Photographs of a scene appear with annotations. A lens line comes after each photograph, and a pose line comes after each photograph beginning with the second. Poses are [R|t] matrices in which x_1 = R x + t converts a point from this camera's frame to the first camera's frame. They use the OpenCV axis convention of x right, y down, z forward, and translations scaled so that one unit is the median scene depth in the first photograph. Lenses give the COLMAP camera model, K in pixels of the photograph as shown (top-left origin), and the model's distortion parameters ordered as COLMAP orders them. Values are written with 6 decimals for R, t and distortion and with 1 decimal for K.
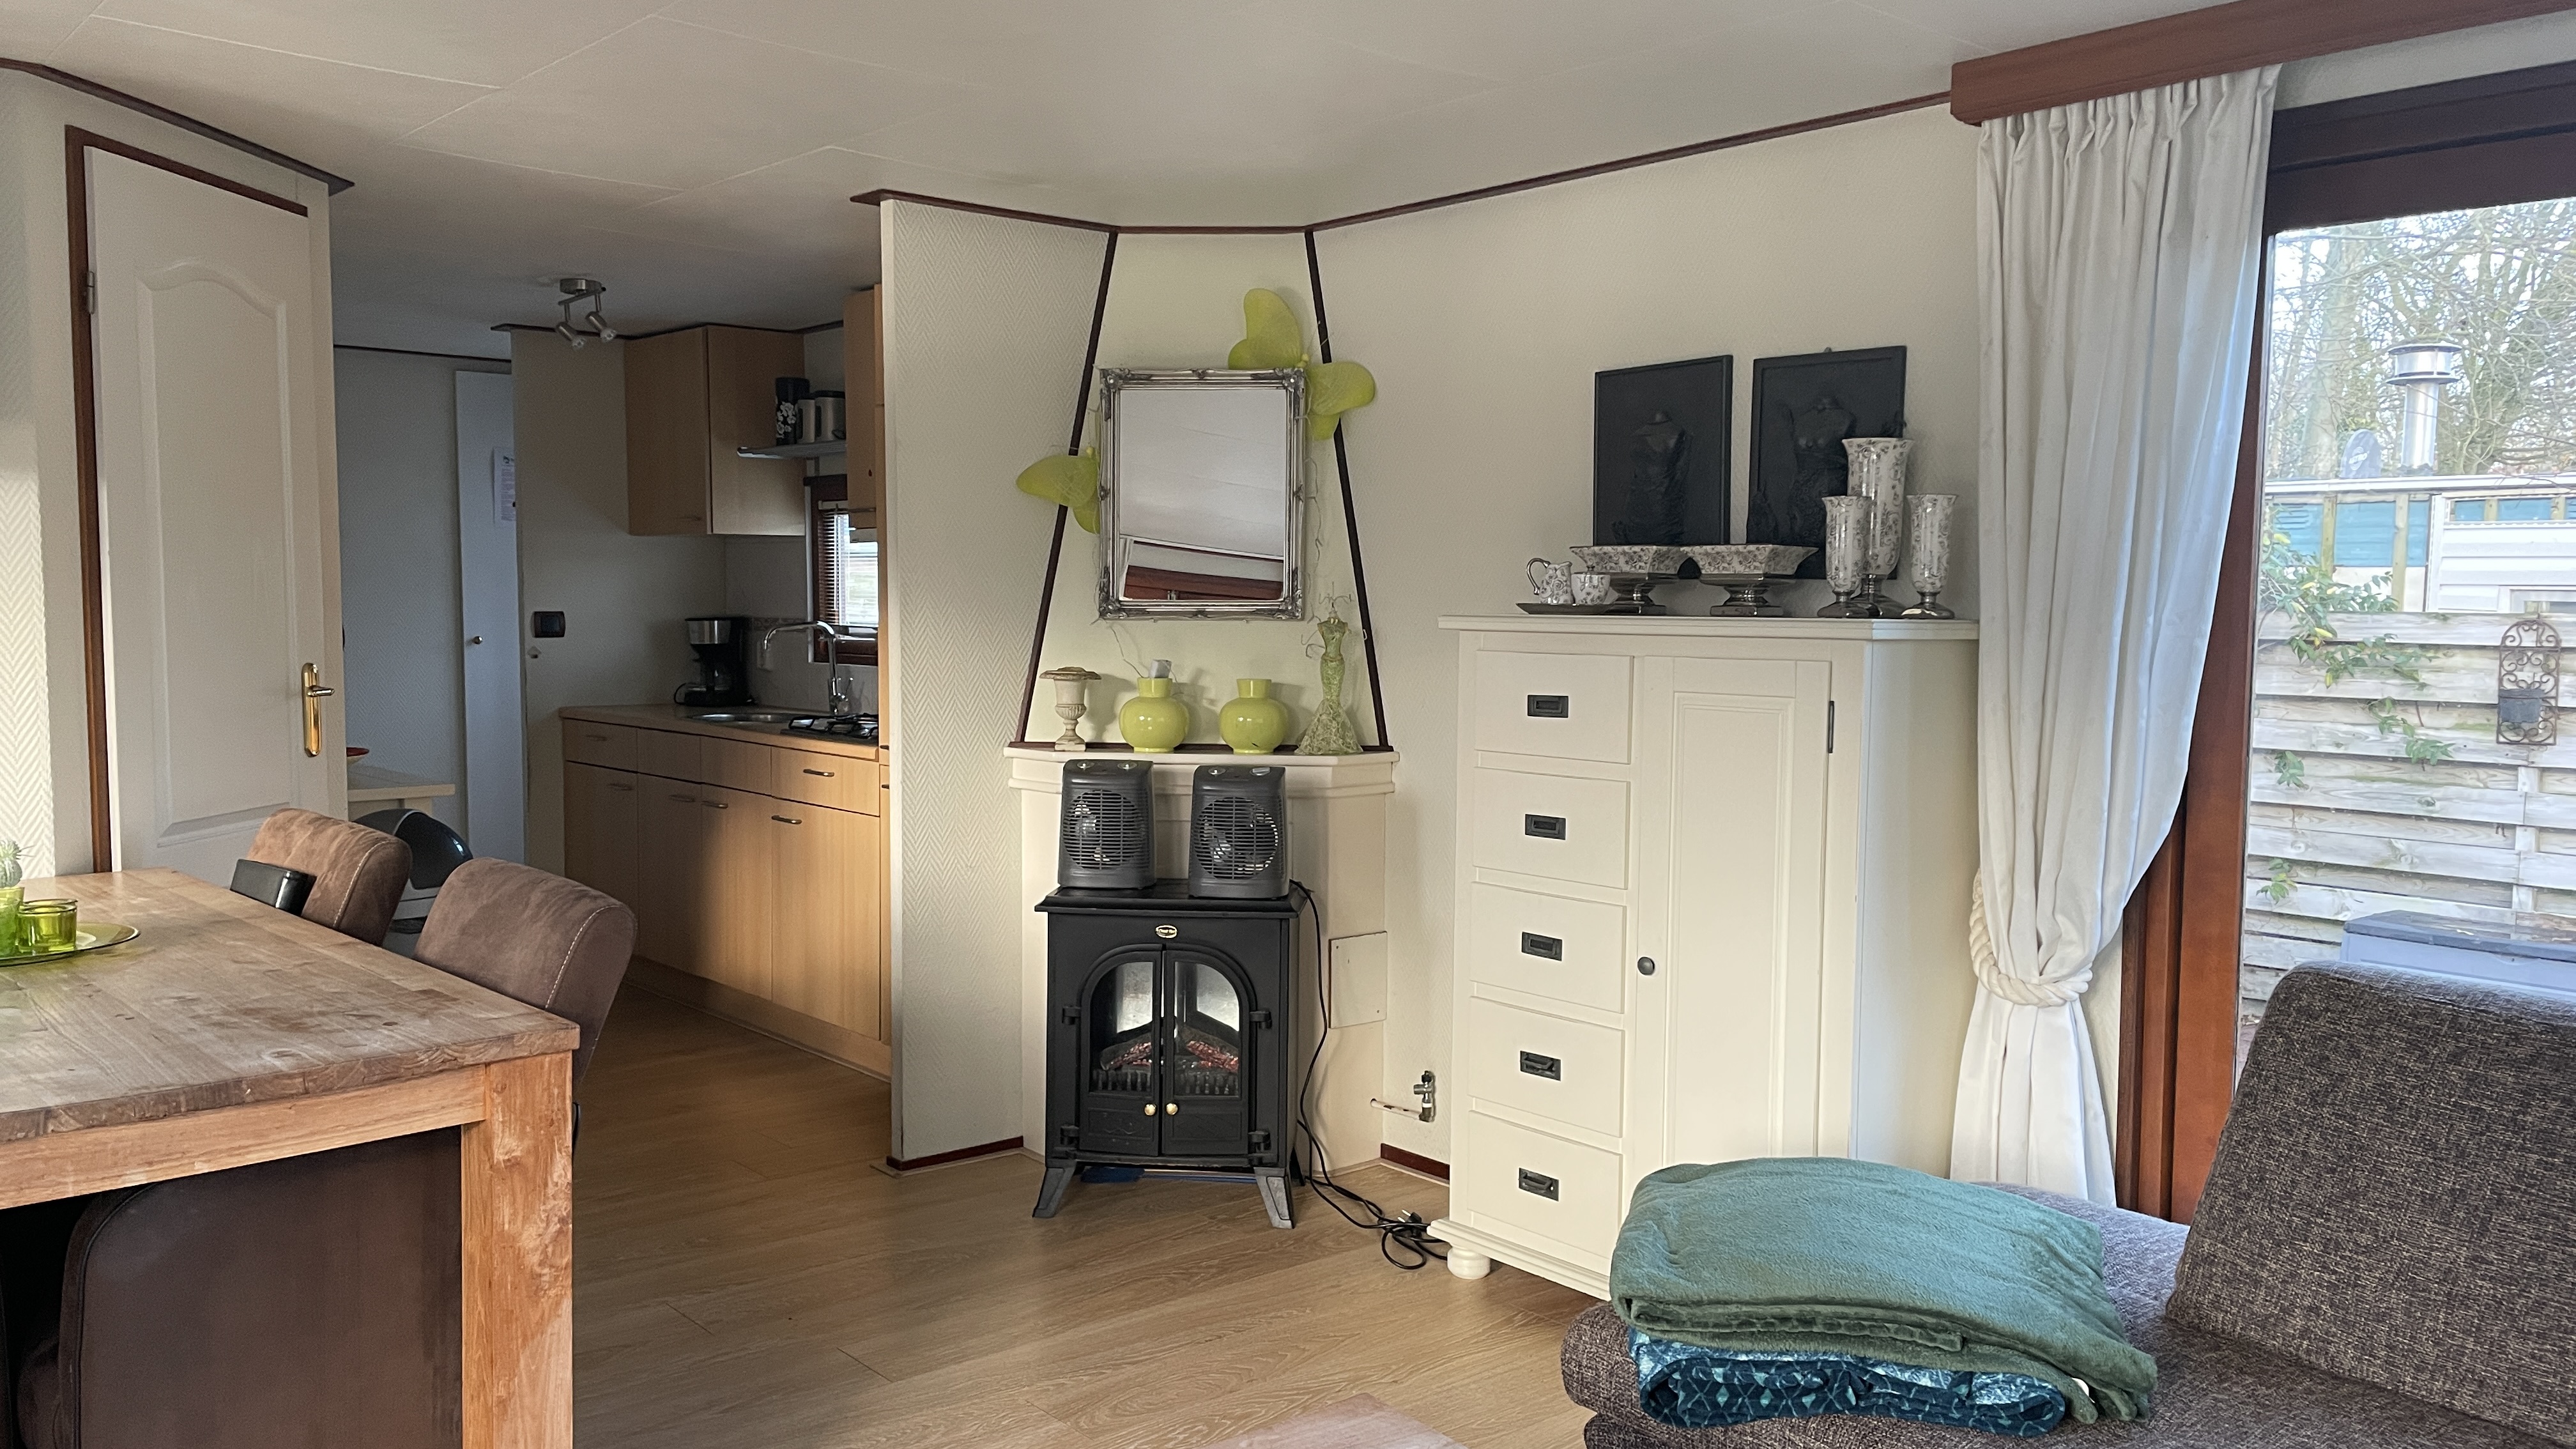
lens RADIAL K [[1936.9, 0, 1286.4], [0, 1936.9, 728.5], [0, 0, 1]] dist [0.101965, -0.142769]
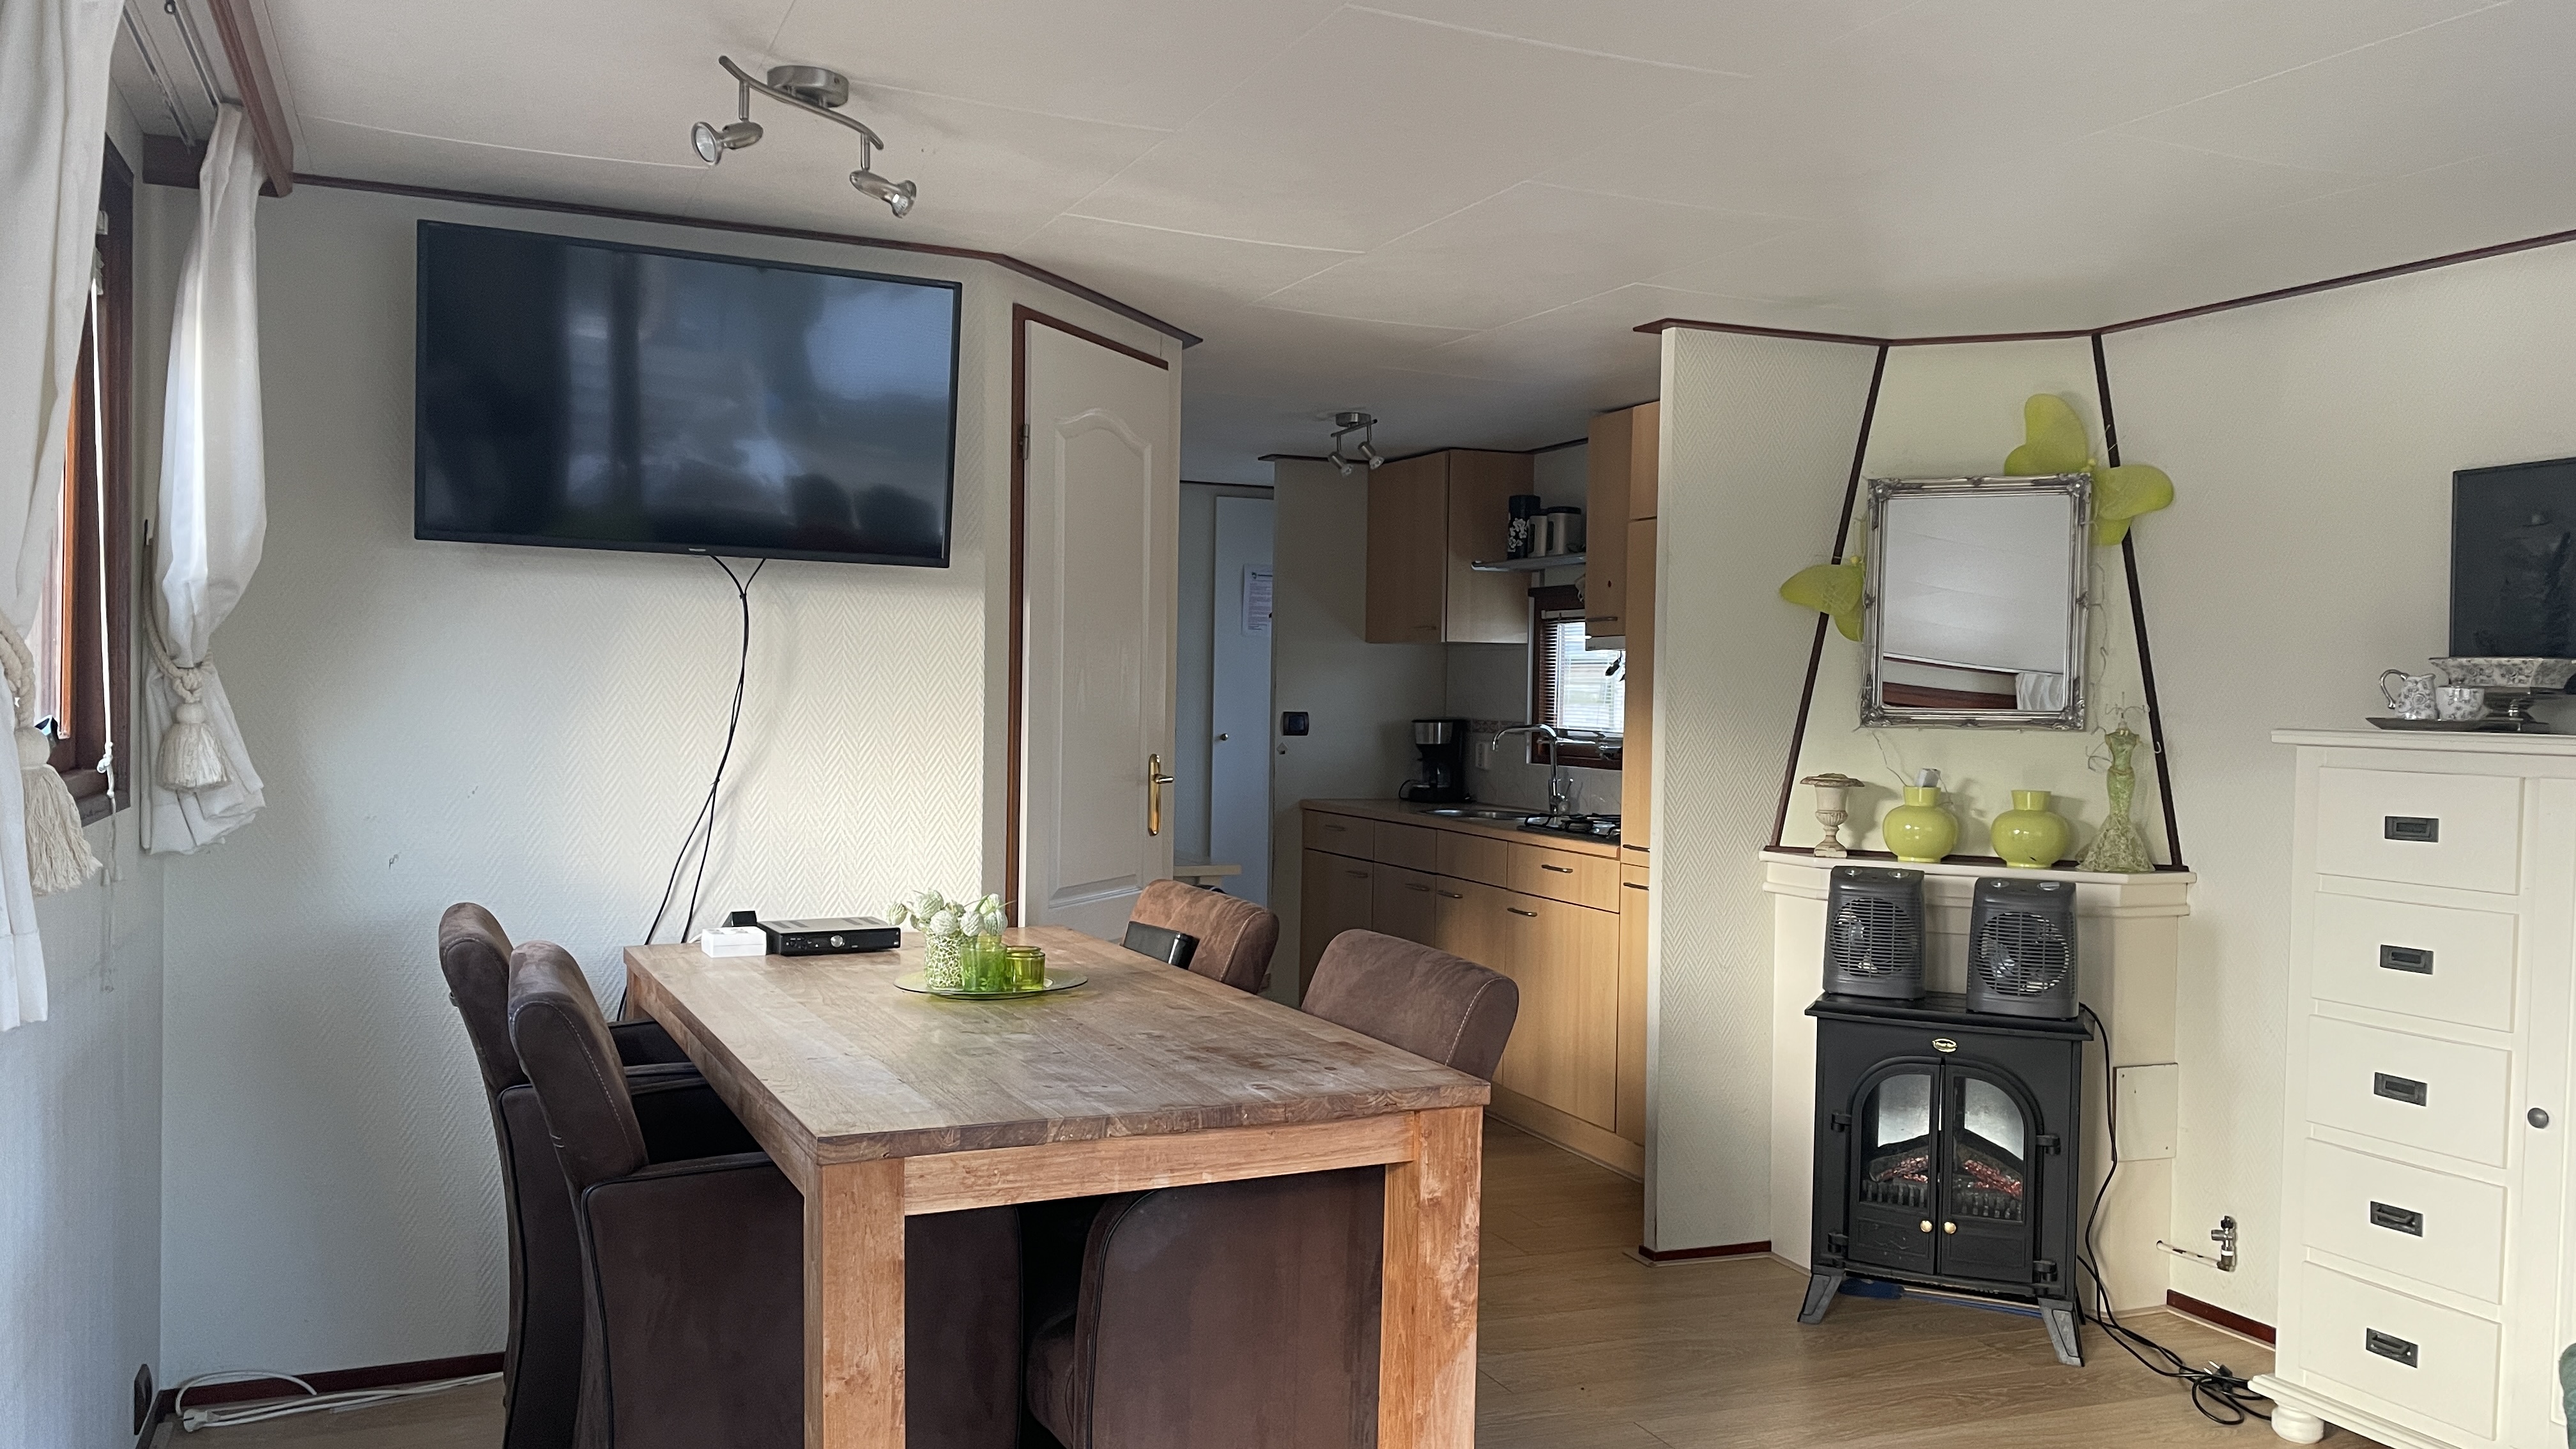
lens RADIAL K [[1936.9, 0, 1286.4], [0, 1936.9, 728.5], [0, 0, 1]] dist [0.101965, -0.142769]
pose [[0.951271, 0.017839, -0.307840, -0.070980], [-0.034527, 0.998209, -0.048849, 0.004287], [0.306417, 0.057098, 0.950183, -0.051403]]
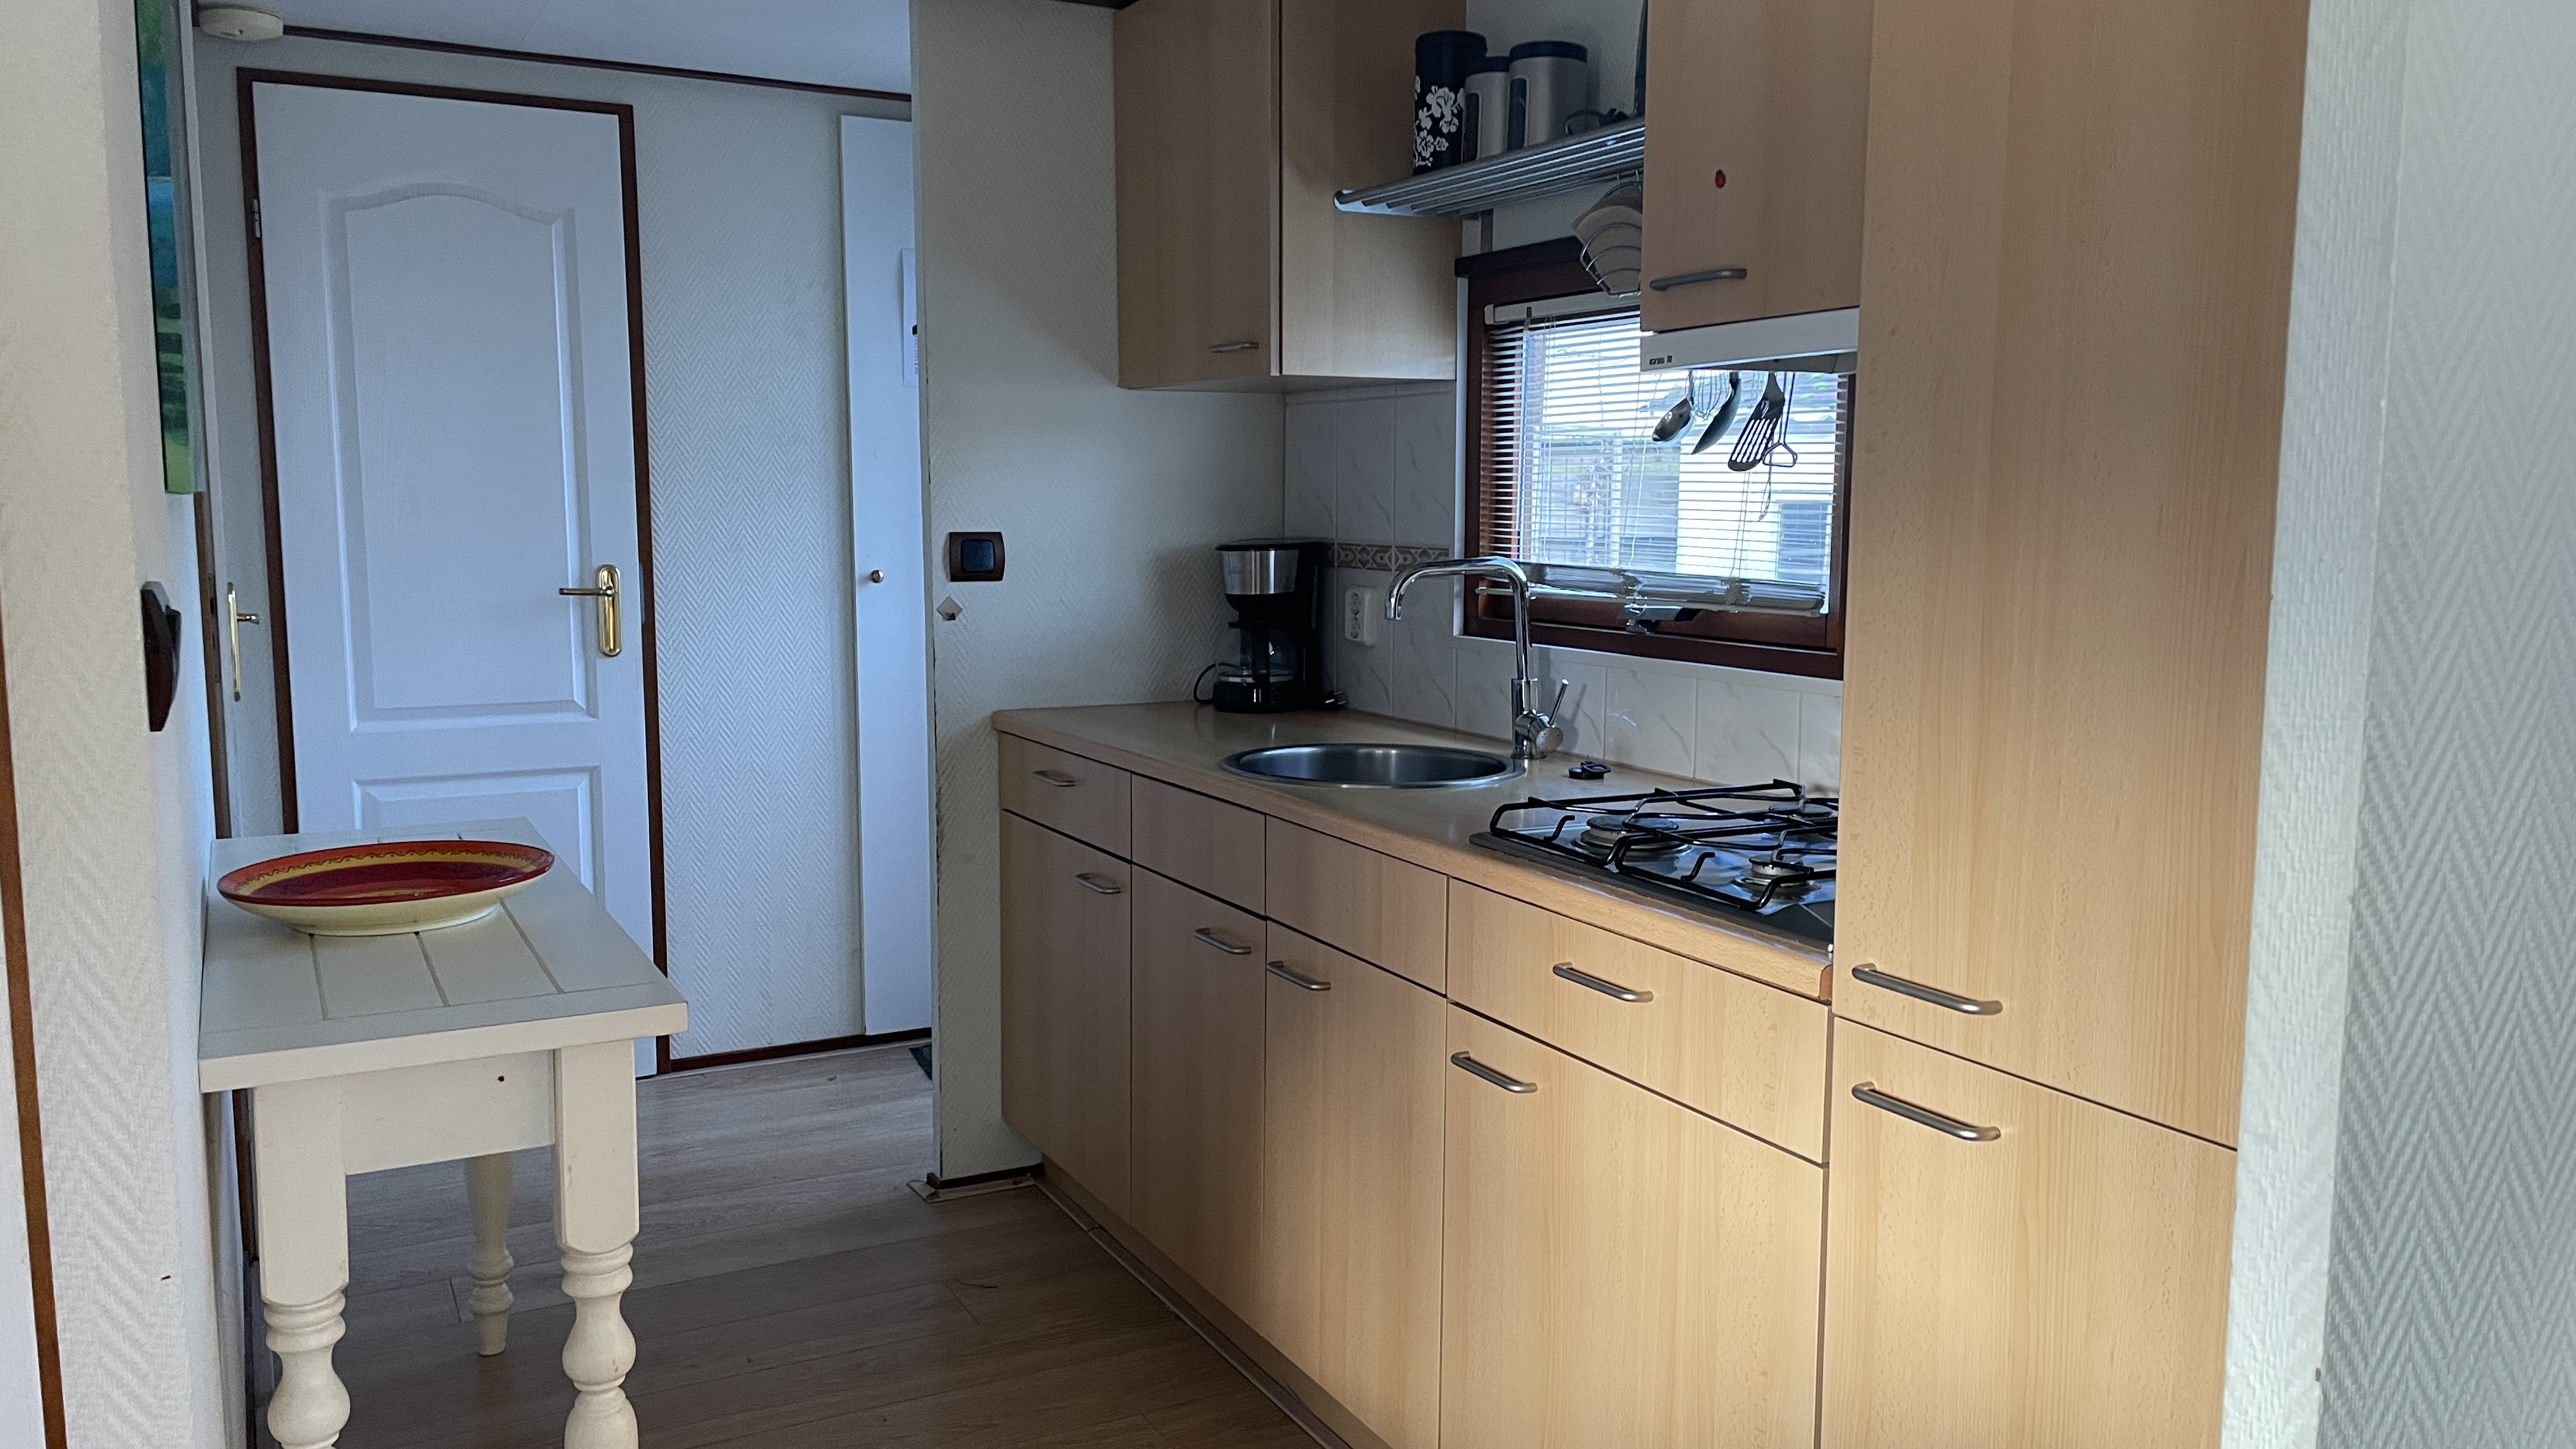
lens RADIAL K [[1929.0, 0, 1310.9], [0, 1929.0, 708.3], [0, 0, 1]] dist [0.106417, -0.138152]
pose [[0.975807, 0.022698, -0.217454, -0.261678], [-0.013787, 0.999005, 0.042406, -0.054092], [0.218200, -0.038382, 0.975149, 0.768908]]
